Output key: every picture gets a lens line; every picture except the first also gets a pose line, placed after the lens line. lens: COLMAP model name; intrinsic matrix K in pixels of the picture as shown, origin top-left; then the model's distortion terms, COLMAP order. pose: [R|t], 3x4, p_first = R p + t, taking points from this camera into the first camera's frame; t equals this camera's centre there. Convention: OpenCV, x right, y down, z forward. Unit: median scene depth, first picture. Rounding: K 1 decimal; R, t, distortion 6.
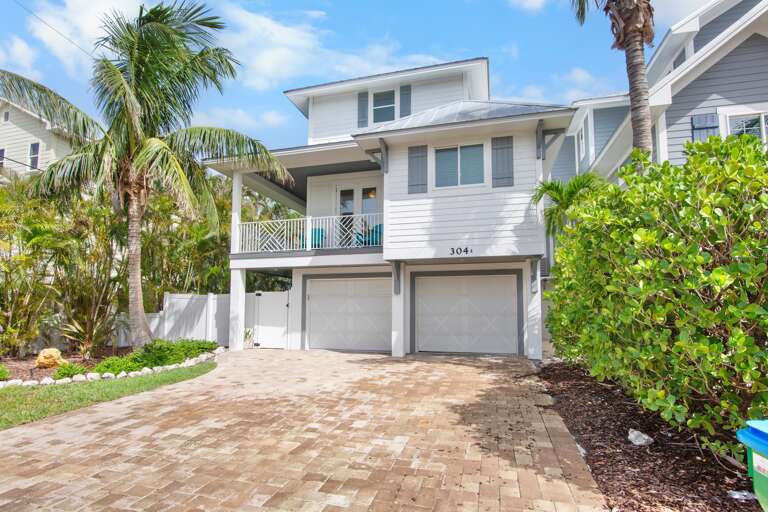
lens RADIAL K [[381.8, 0, 401.0], [0, 381.8, 272.4], [0, 0, 1]] dist [-0.022014, 0.001429]
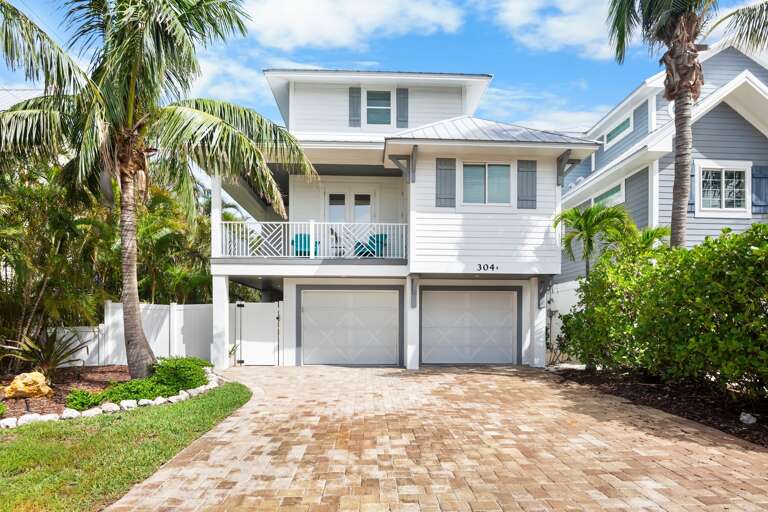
lens RADIAL K [[381.8, 0, 428.2], [0, 381.8, 321.7], [0, 0, 1]] dist [-0.022014, 0.001429]
pose [[0.953091, 0.004728, 0.302647, -0.302041], [-0.032367, 0.995737, 0.086373, 0.006792], [-0.300948, -0.092117, 0.949181, 0.040321]]
